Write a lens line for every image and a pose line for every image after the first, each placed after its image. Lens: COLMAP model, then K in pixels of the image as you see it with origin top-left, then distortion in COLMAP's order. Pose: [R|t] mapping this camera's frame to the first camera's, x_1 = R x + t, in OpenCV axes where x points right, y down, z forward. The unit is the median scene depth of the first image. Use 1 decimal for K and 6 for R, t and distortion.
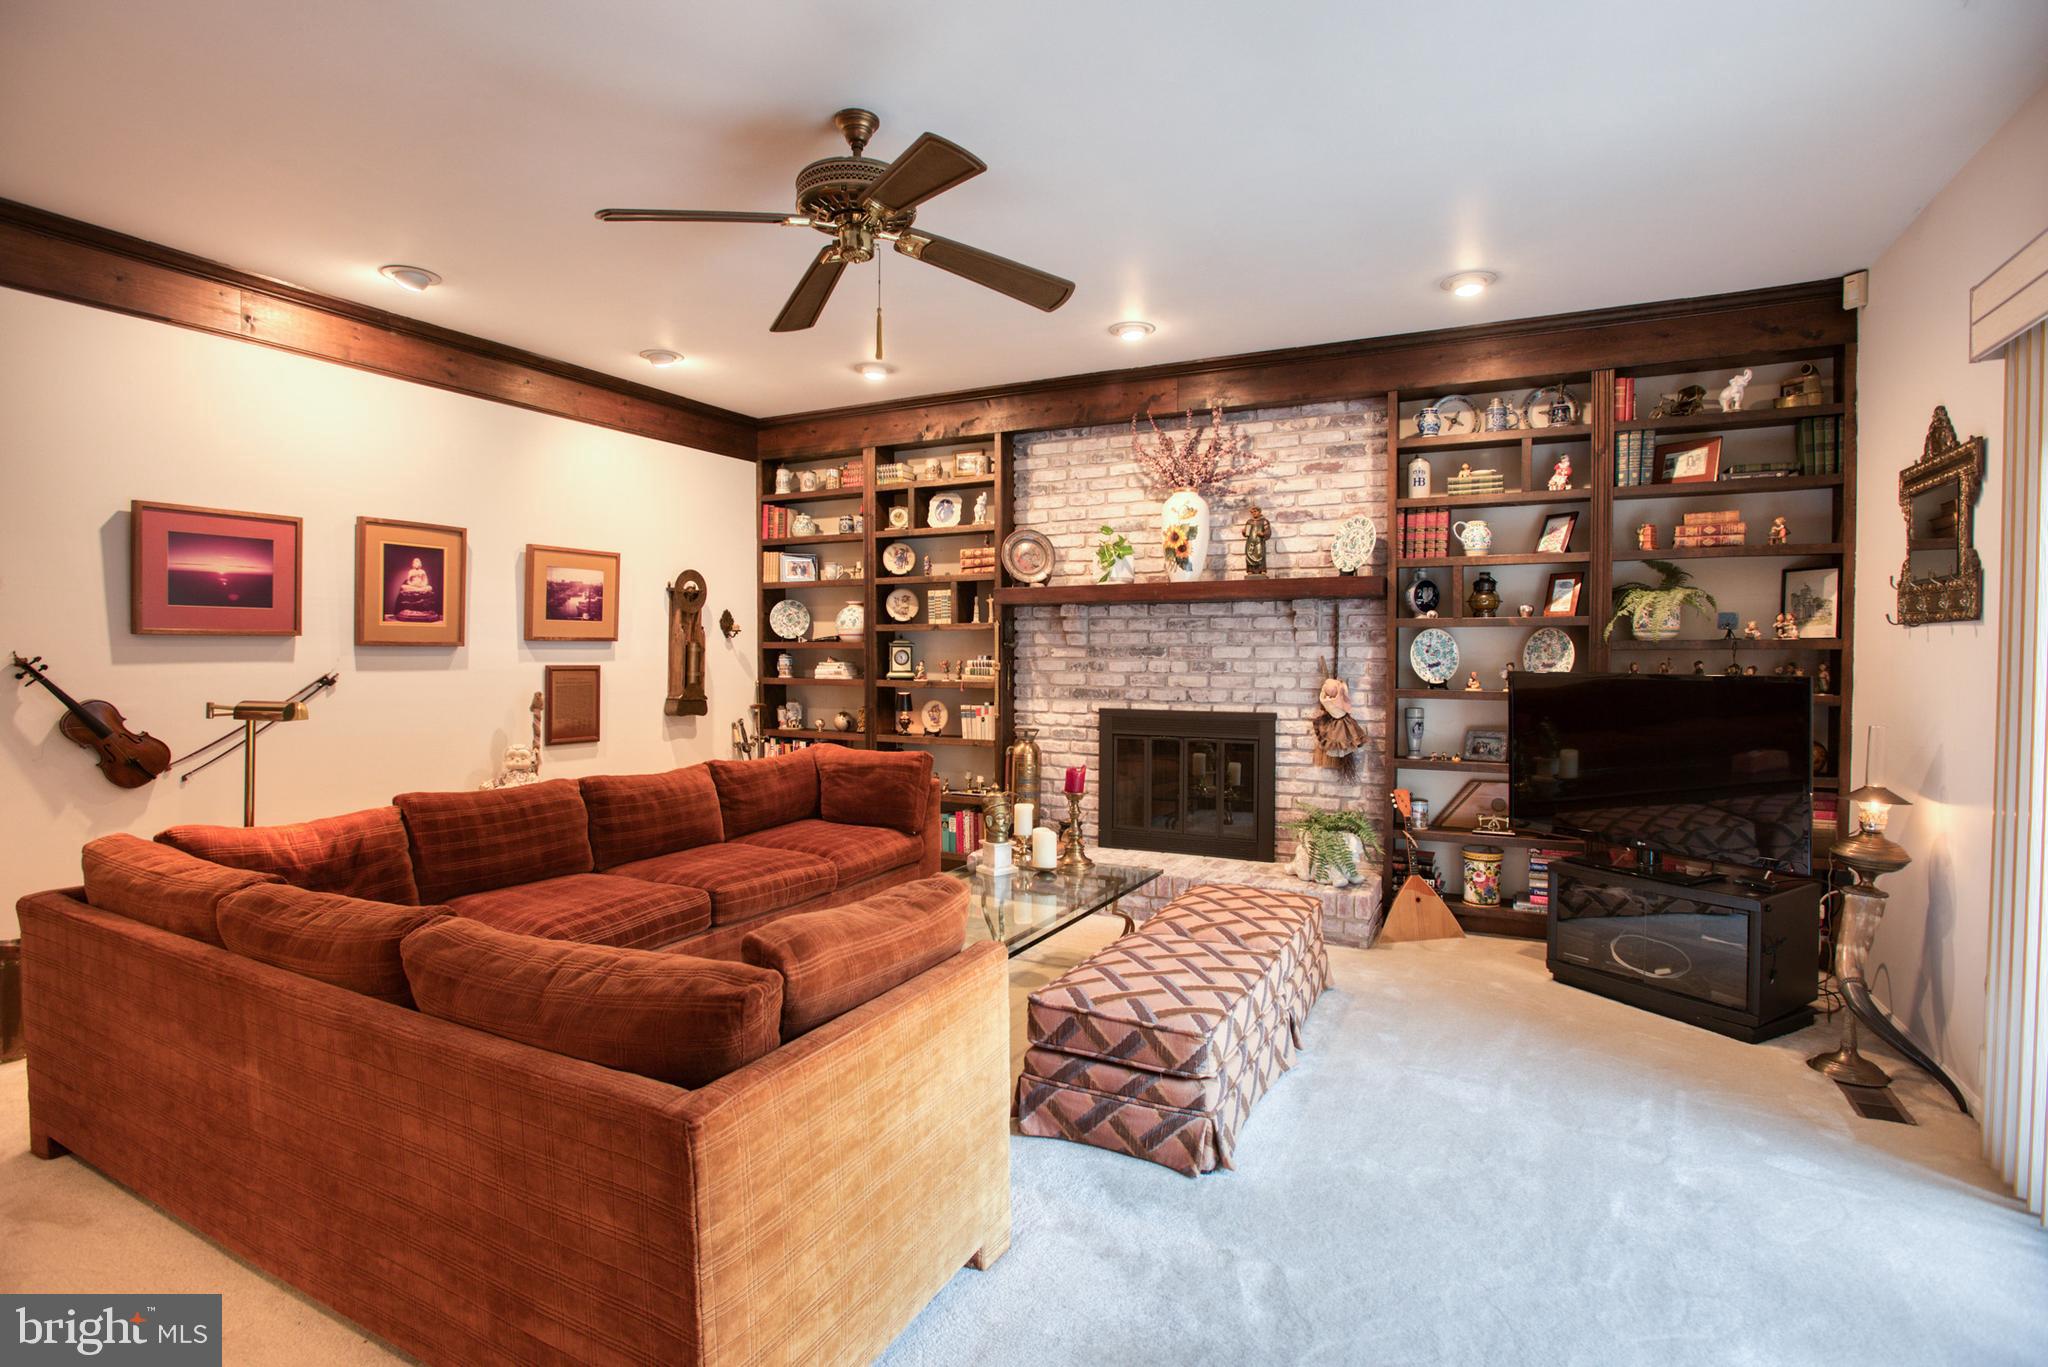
lens RADIAL K [[994.5, 0, 1036.8], [0, 994.5, 683.6], [0, 0, 1]] dist [-0.066318, 0.025695]
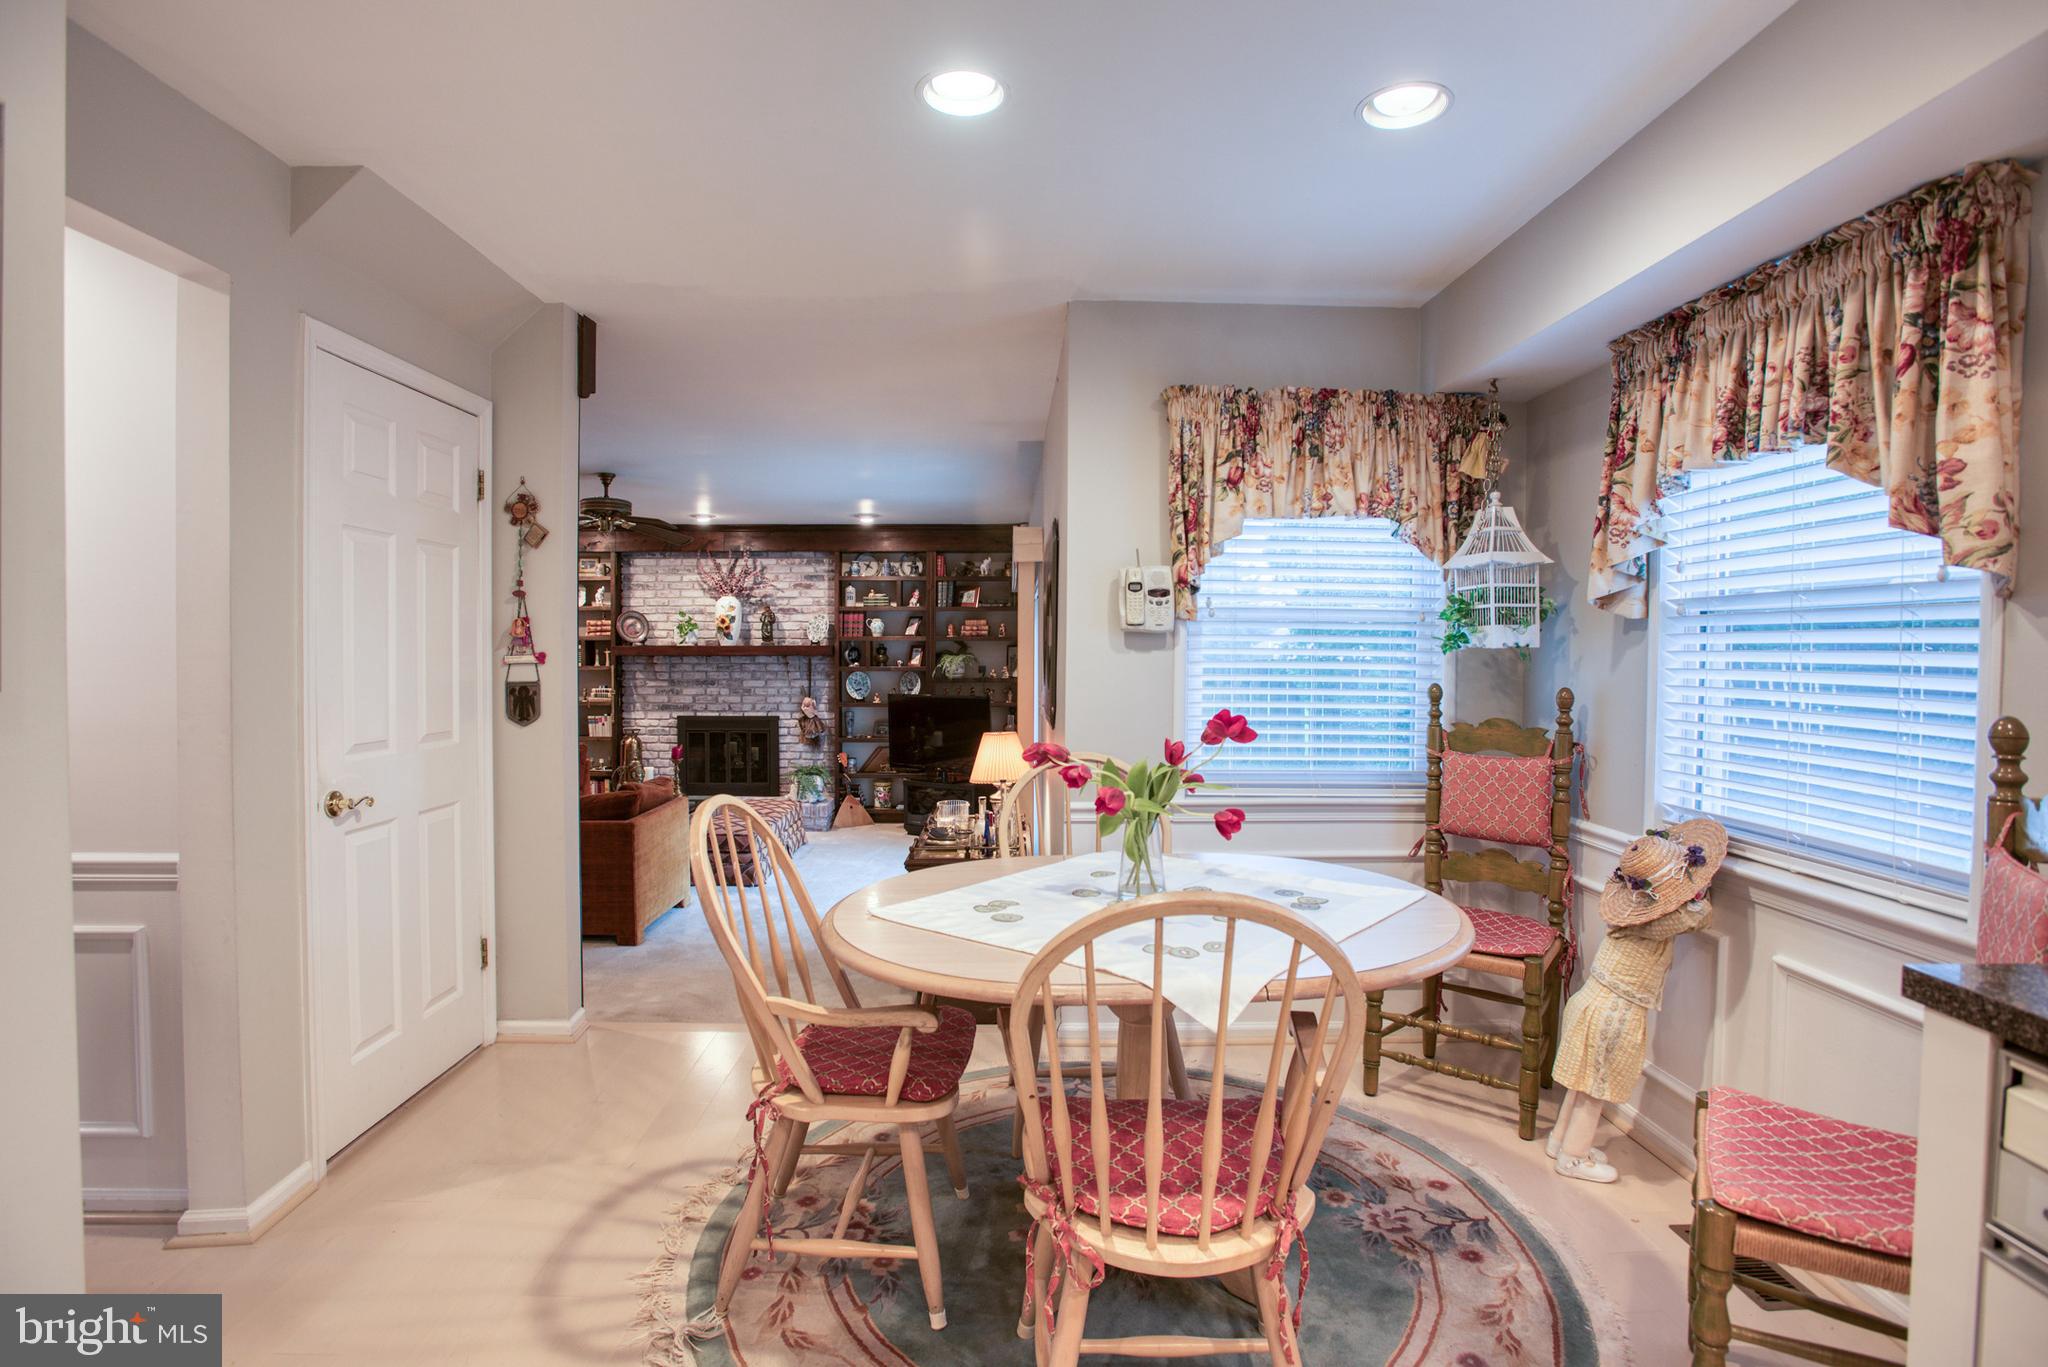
lens RADIAL K [[994.5, 0, 1018.0], [0, 994.5, 677.1], [0, 0, 1]] dist [-0.066318, 0.025695]
pose [[0.889497, -0.008900, 0.456854, -0.200382], [0.013207, 0.999893, -0.006234, -0.024652], [-0.456750, 0.011579, 0.889520, -0.825979]]
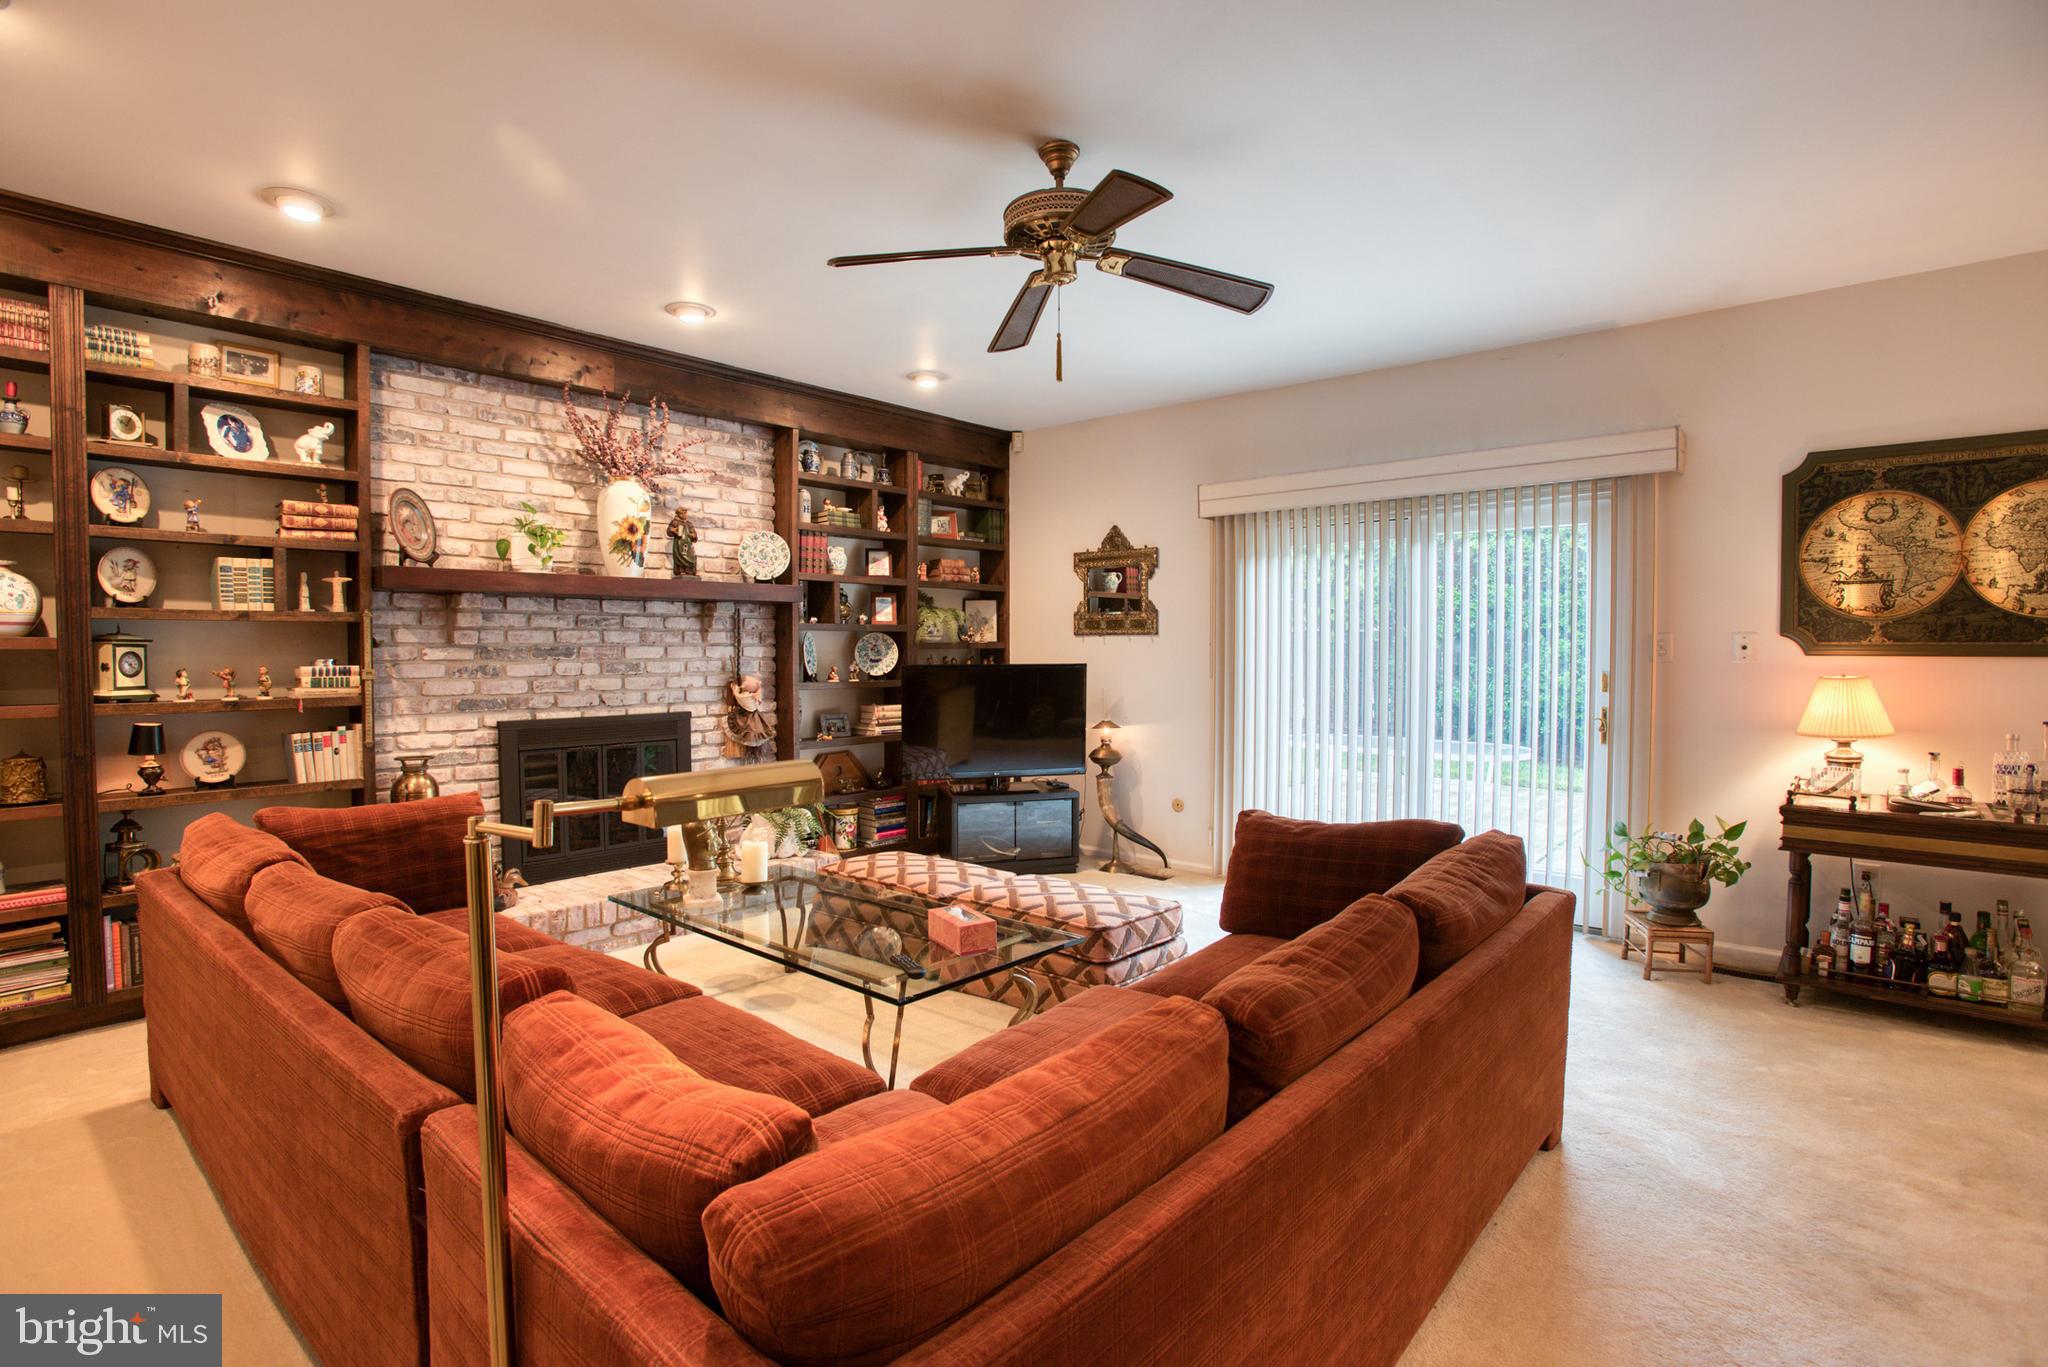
lens RADIAL K [[994.5, 0, 1033.8], [0, 994.5, 670.8], [0, 0, 1]] dist [-0.066318, 0.025695]
pose [[0.237490, -0.023830, 0.971098, -0.636473], [0.031451, 0.999364, 0.016832, -0.017413], [-0.970881, 0.026545, 0.238088, 0.393718]]
